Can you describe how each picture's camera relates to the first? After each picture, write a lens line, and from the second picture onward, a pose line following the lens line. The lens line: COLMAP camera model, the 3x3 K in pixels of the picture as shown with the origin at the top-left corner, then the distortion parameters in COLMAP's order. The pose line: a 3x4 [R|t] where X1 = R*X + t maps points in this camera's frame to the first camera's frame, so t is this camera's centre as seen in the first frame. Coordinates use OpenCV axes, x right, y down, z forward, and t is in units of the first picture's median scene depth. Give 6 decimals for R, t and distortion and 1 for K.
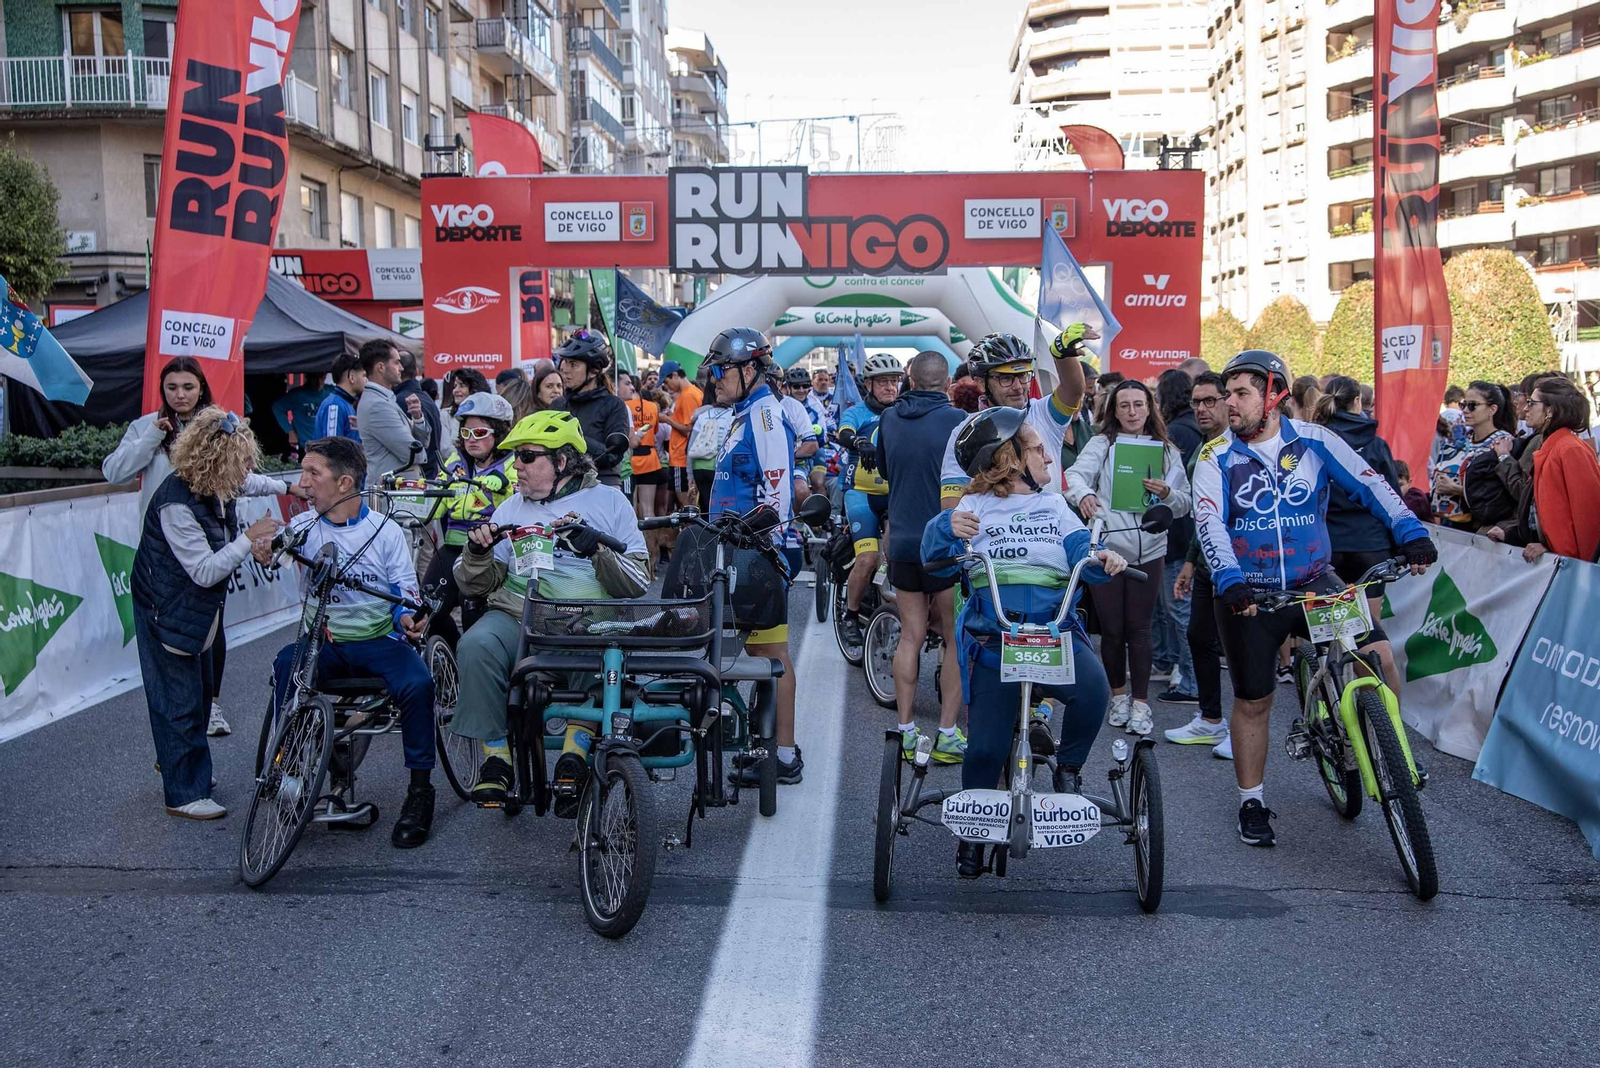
lens RADIAL K [[1782.3, 0, 803.0], [0, 1782.3, 542.1], [0, 0, 1]] dist [-0.032444, 0.000000]
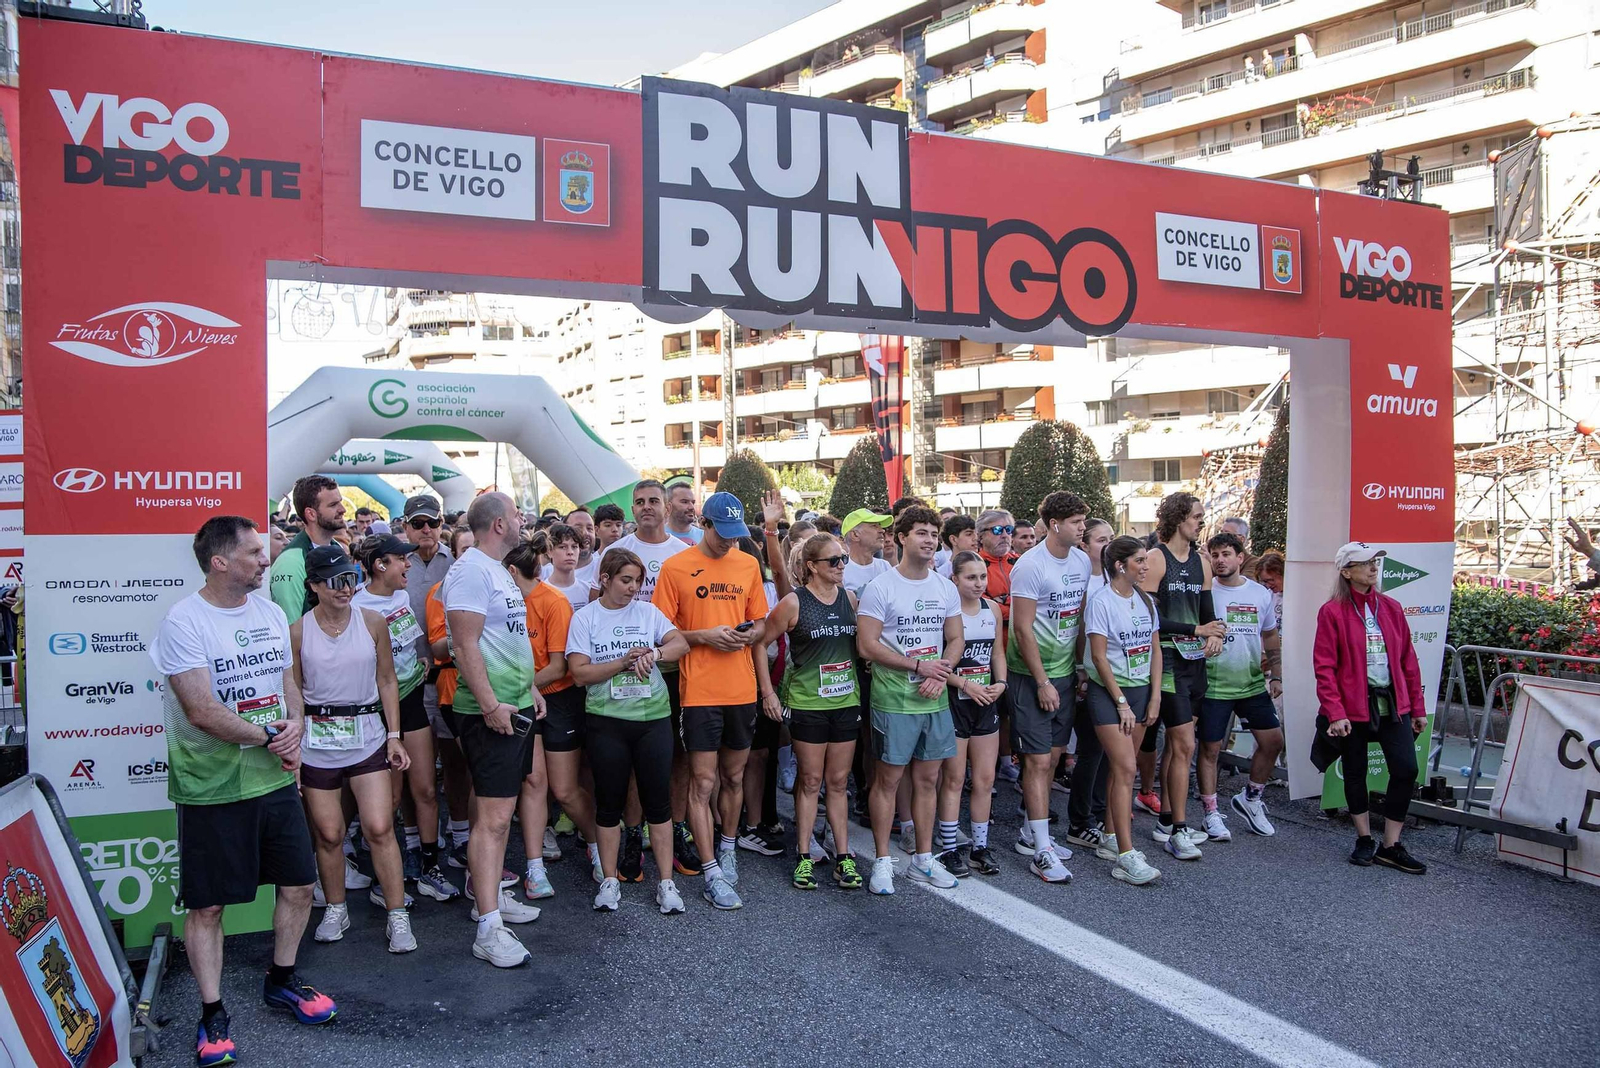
lens RADIAL K [[1311.6, 0, 800.6], [0, 1311.6, 540.4], [0, 0, 1]] dist [-0.112801, 0.099106]
pose [[0.893619, -0.004115, 0.448807, -0.187607], [0.036072, 0.997382, -0.062677, -0.066809], [-0.447374, 0.072199, 0.891428, 0.682423]]
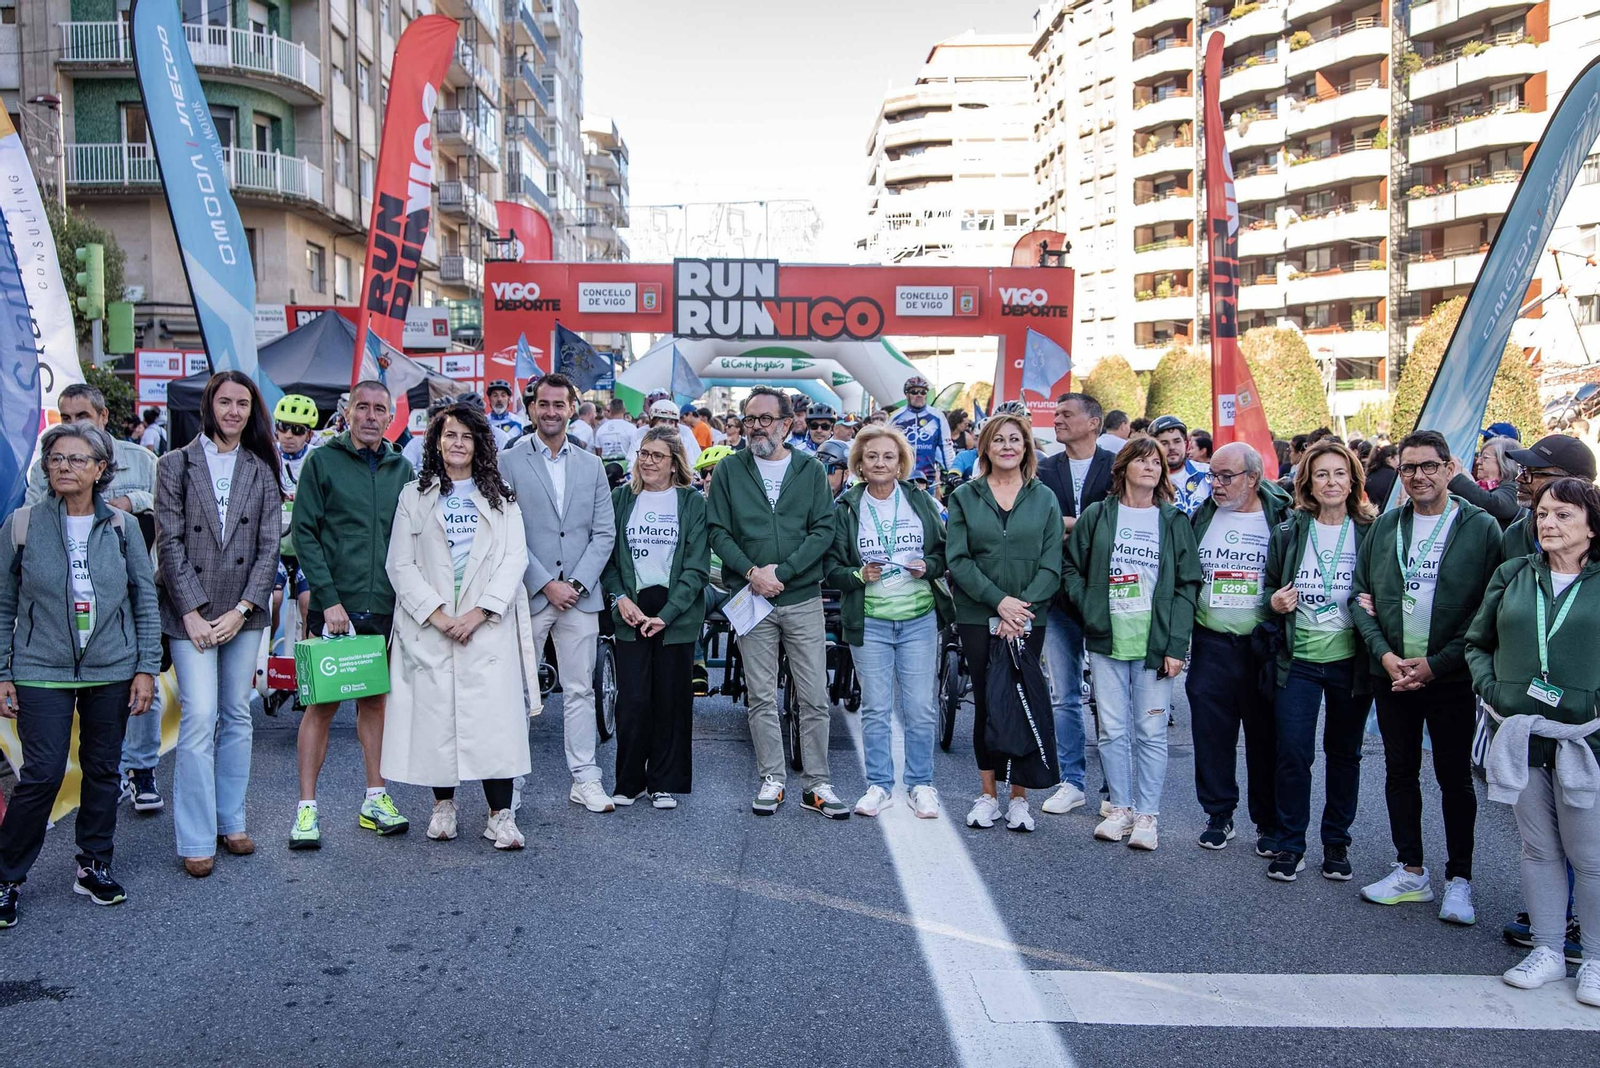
lens RADIAL K [[1542.9, 0, 733.2], [0, 1542.9, 524.5], [0, 0, 1]] dist [-0.078069, 0.000000]
pose [[0.999223, 0.011718, 0.037624, -0.071022], [-0.011059, 0.999783, -0.017672, 0.007492], [-0.037823, 0.017242, 0.999136, -0.140794]]
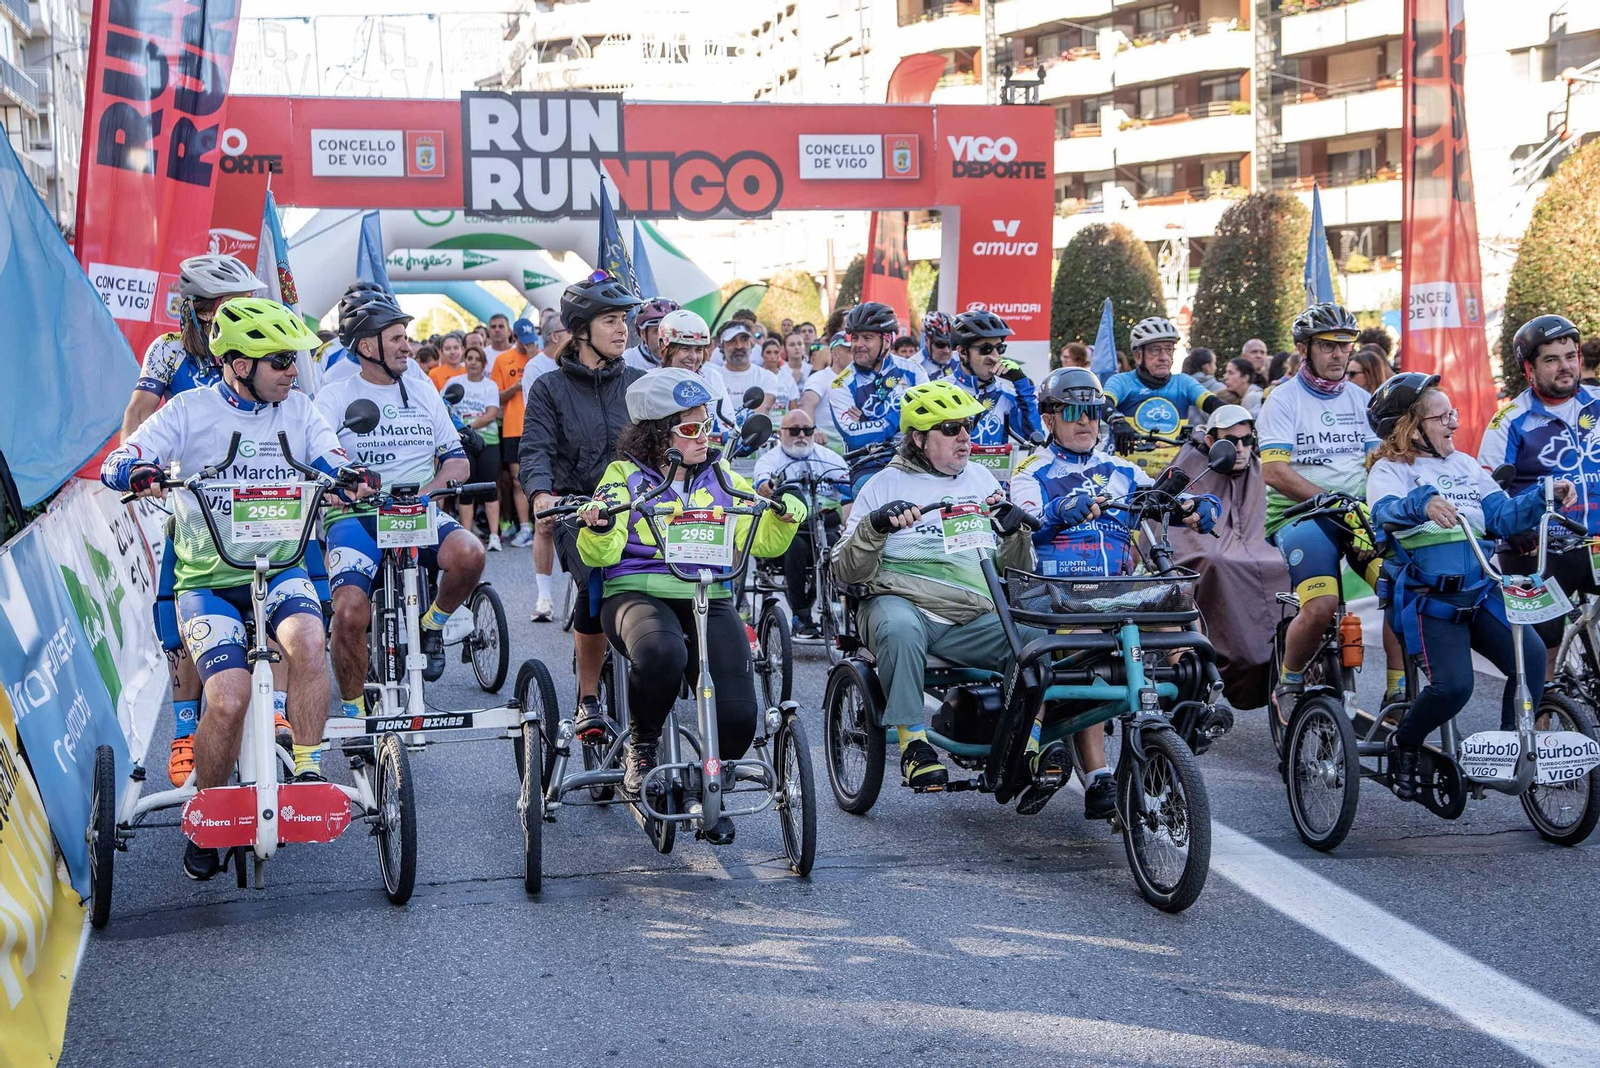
lens RADIAL K [[2179.9, 0, 785.4], [0, 2179.9, 544.8], [0, 0, 1]] dist [0.037584, 0.000000]
pose [[0.965554, -0.032119, 0.258215, -0.199782], [0.030250, 0.999480, 0.011209, -0.000339], [-0.258440, -0.003012, 0.966023, -0.049879]]
